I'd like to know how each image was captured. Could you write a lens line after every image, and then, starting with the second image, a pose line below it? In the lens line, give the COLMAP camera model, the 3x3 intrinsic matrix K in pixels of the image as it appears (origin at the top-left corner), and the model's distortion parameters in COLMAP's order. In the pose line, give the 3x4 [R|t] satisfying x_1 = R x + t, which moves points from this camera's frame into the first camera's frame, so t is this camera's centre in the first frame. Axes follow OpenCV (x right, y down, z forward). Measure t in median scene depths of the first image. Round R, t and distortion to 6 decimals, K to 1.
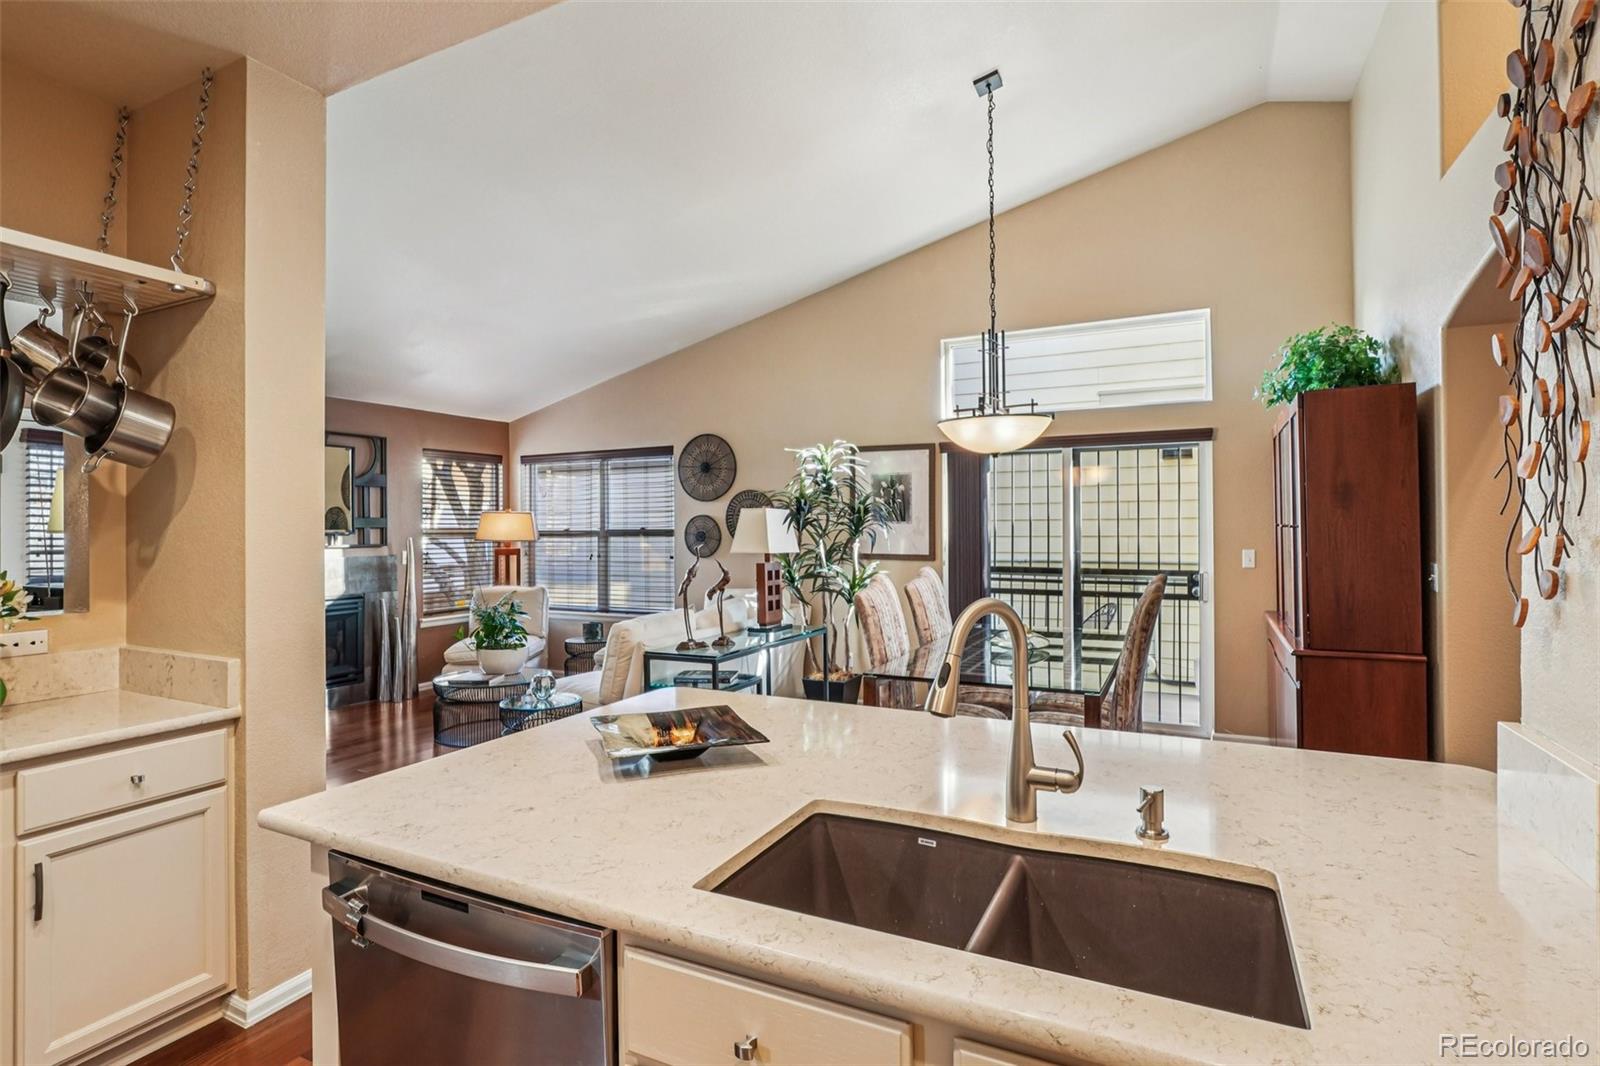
lens RADIAL K [[793.0, 0, 801.7], [0, 793.0, 525.3], [0, 0, 1]] dist [-0.014925, 0.001863]
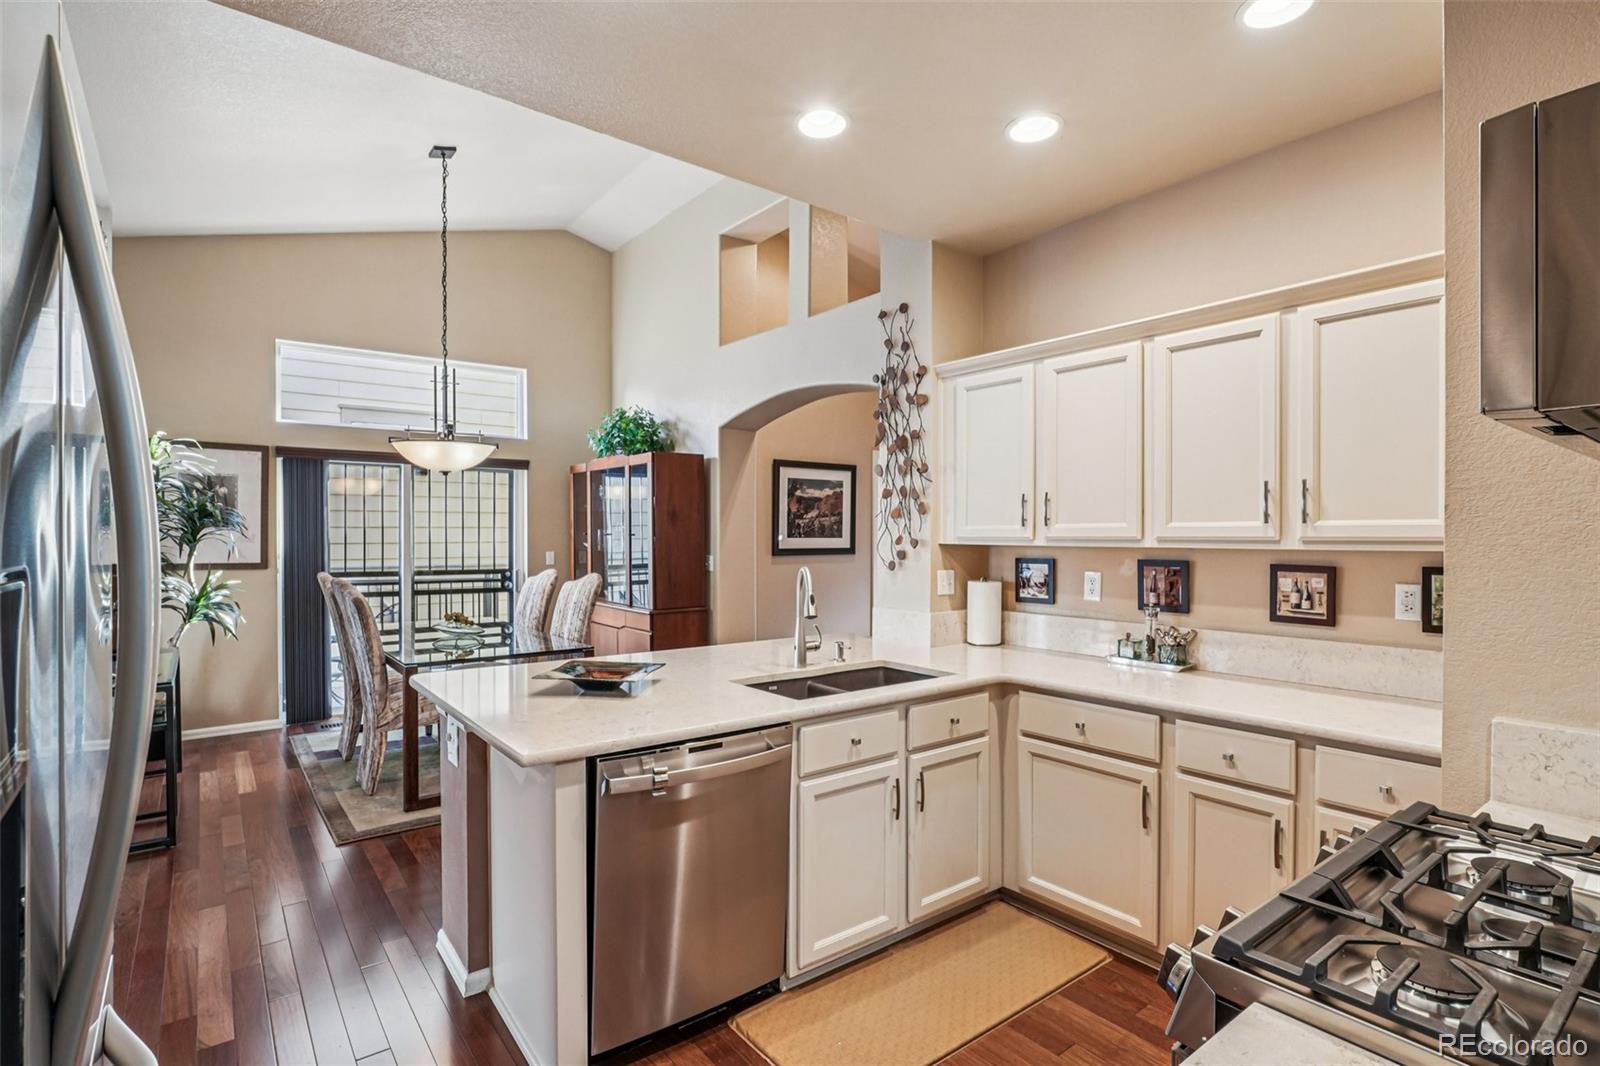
lens RADIAL K [[782.4, 0, 796.4], [0, 782.4, 543.7], [0, 0, 1]] dist [-0.015338, 0.000300]
pose [[0.438096, -0.003893, 0.898920, -0.386546], [-0.005461, 0.999961, 0.006992, 0.004184], [-0.898912, -0.007973, 0.438057, 0.017089]]
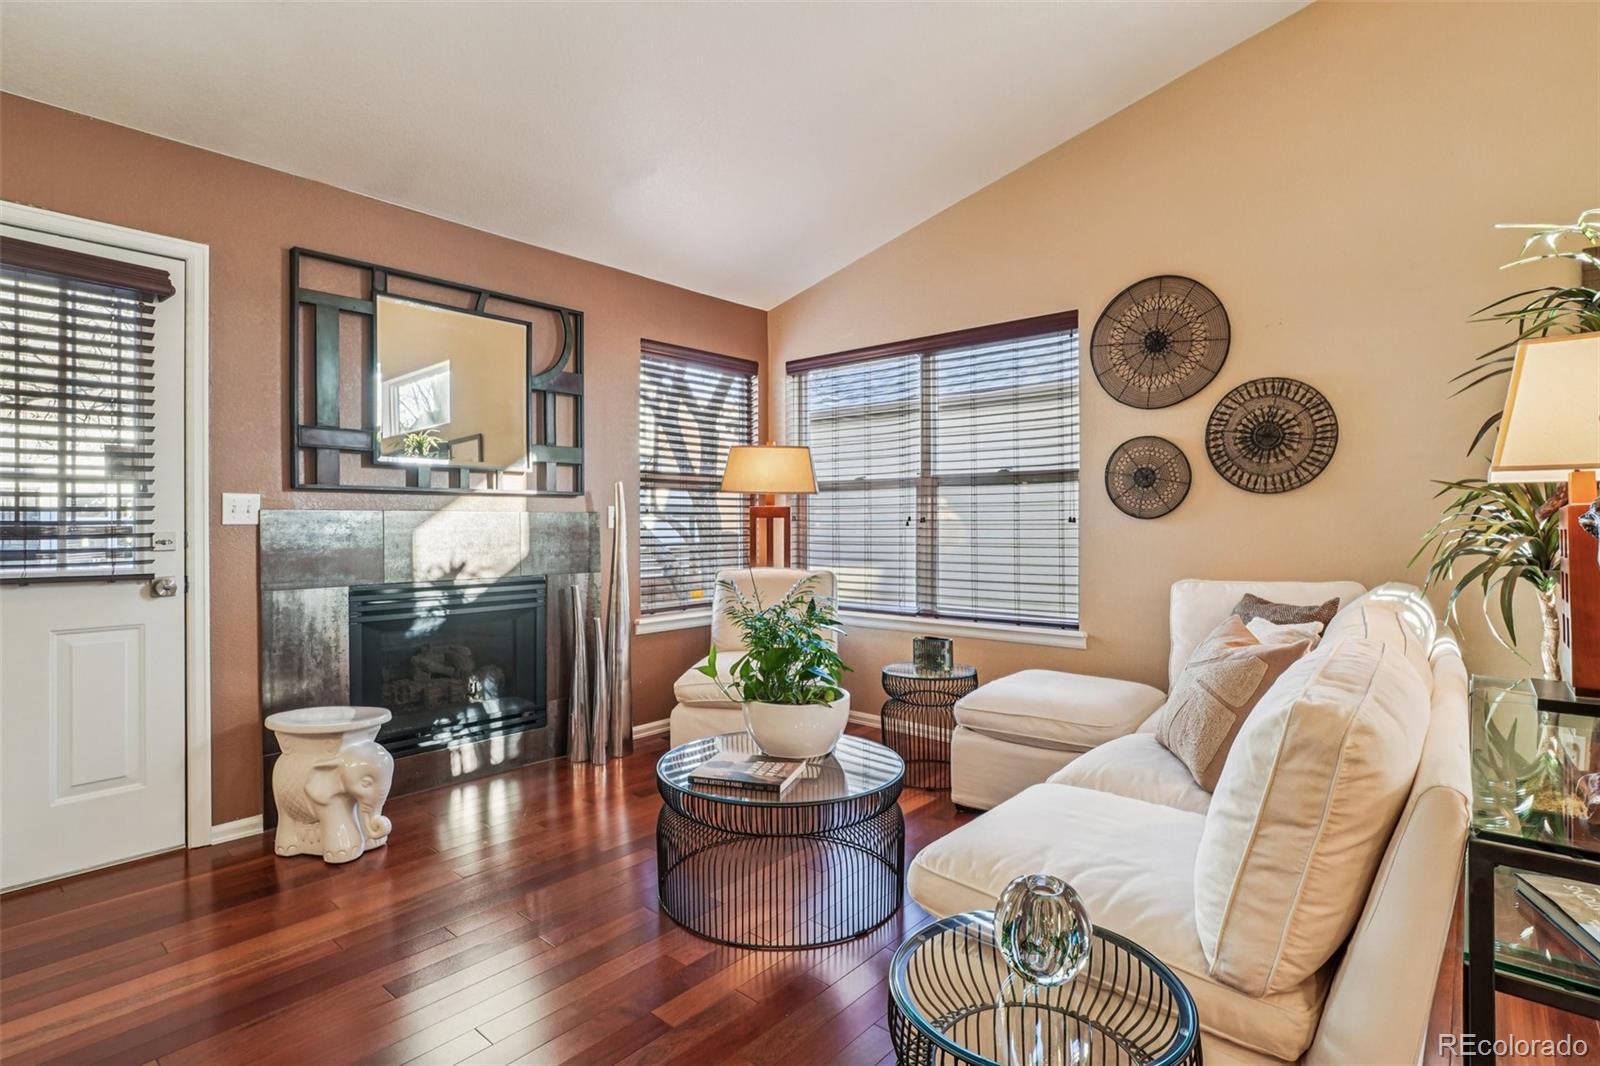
lens RADIAL K [[787.0, 0, 801.6], [0, 787.0, 526.3], [0, 0, 1]] dist [-0.014782, 0.001128]
pose [[0.969626, 0.007092, -0.244489, -0.244854], [-0.004397, 0.999923, 0.011568, 0.045556], [0.244552, -0.010141, 0.969583, 0.514897]]
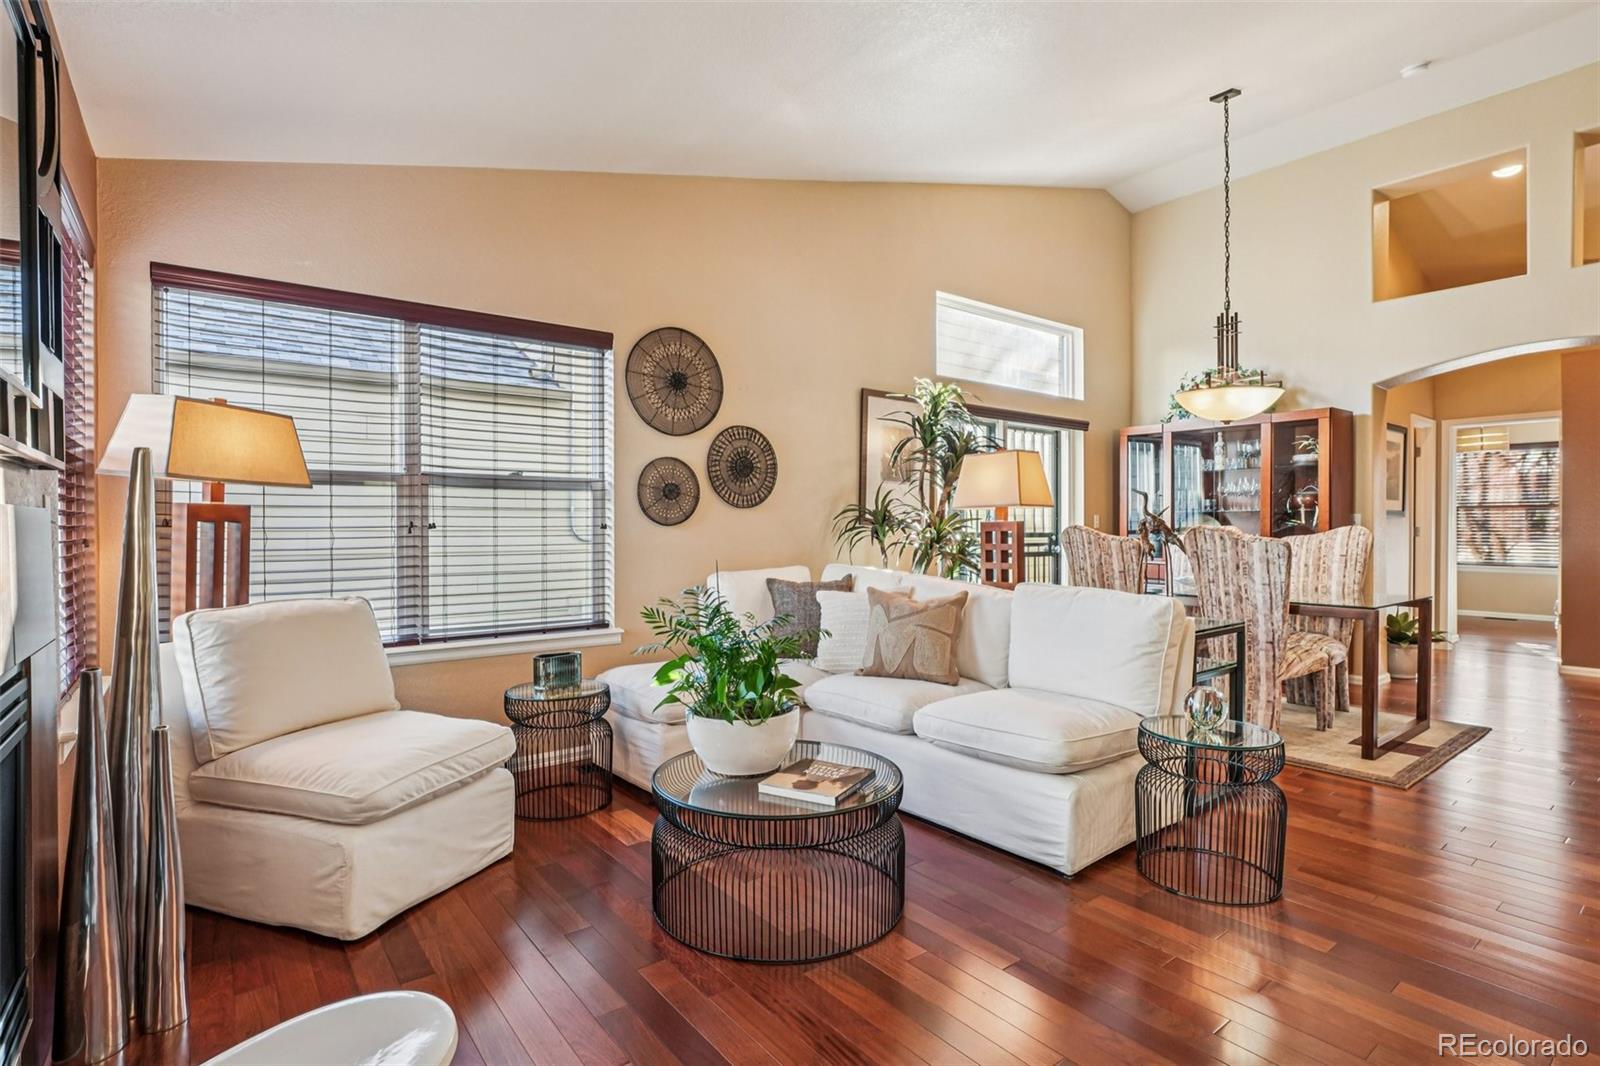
lens RADIAL K [[779.8, 0, 805.6], [0, 779.8, 531.2], [0, 0, 1]] dist [-0.004359, 0.000164]
pose [[0.431249, 0.001168, 0.902232, -0.709543], [-0.005591, 0.999983, 0.001378, 0.049029], [-0.902216, -0.005639, 0.431248, 0.725867]]
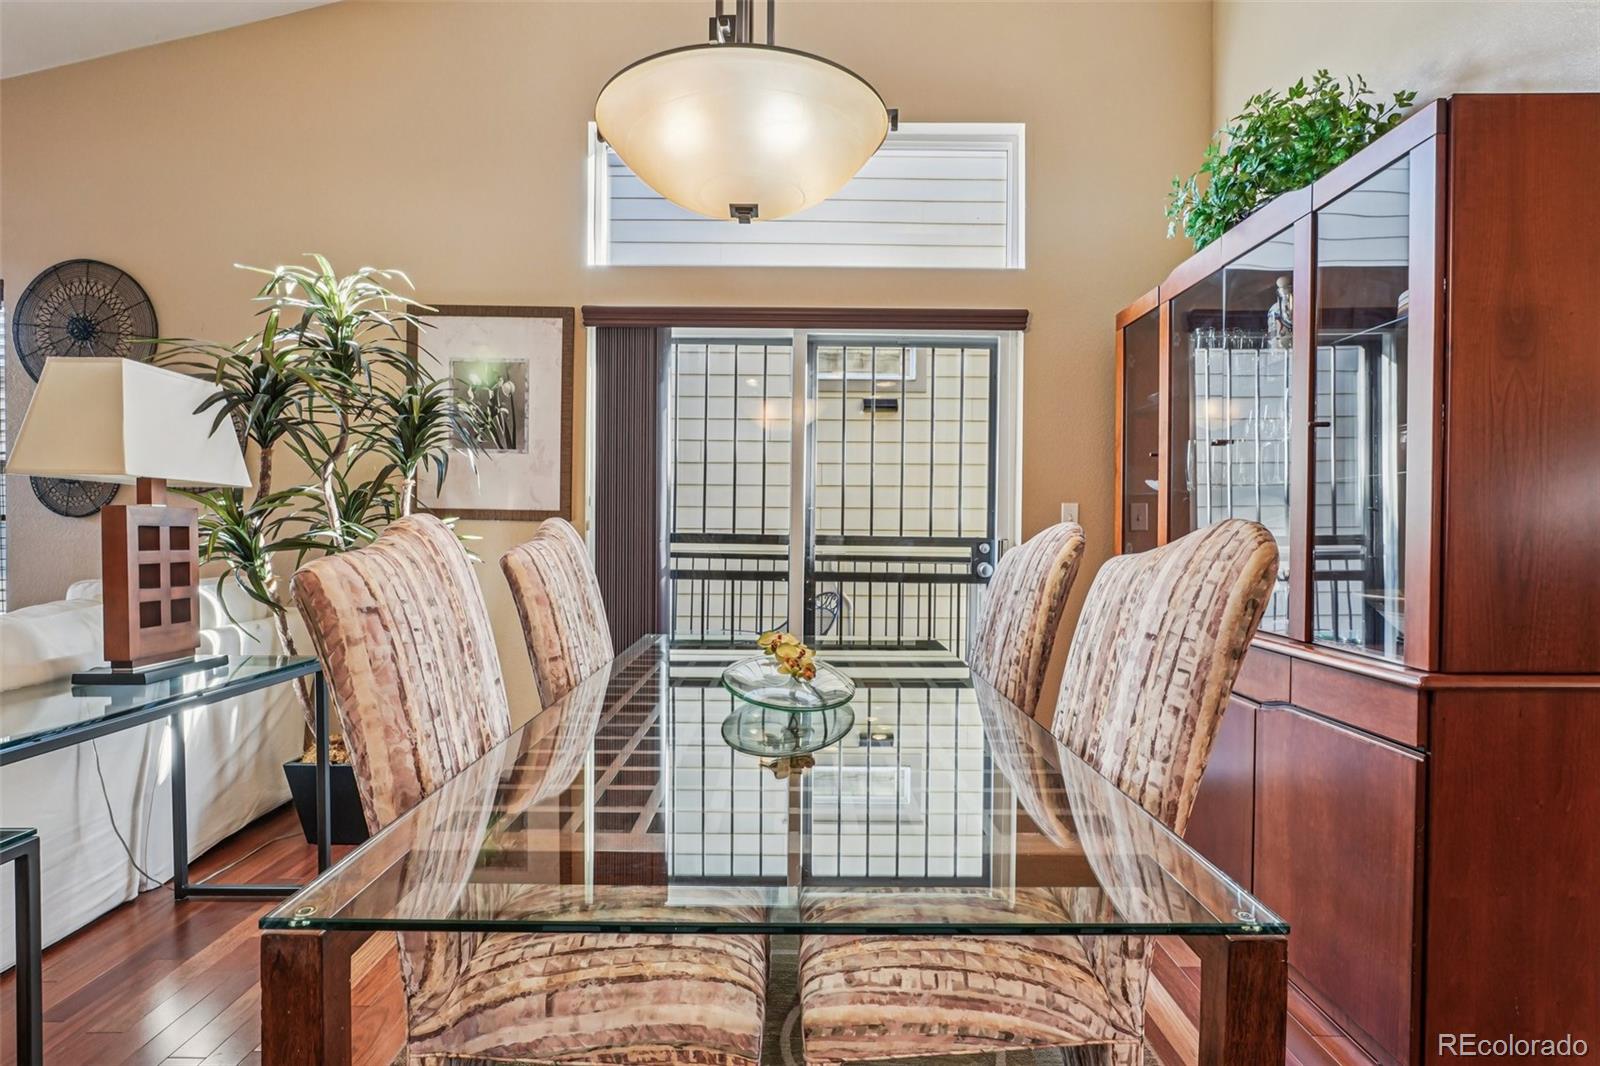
lens RADIAL K [[775.4, 0, 799.8], [0, 775.4, 542.9], [0, 0, 1]] dist [-0.014612, 0.000706]
pose [[0.893138, 0.006171, 0.449740, 0.066509], [-0.016722, 0.999670, 0.019491, 0.045265], [-0.449472, -0.024928, 0.892947, 0.437892]]
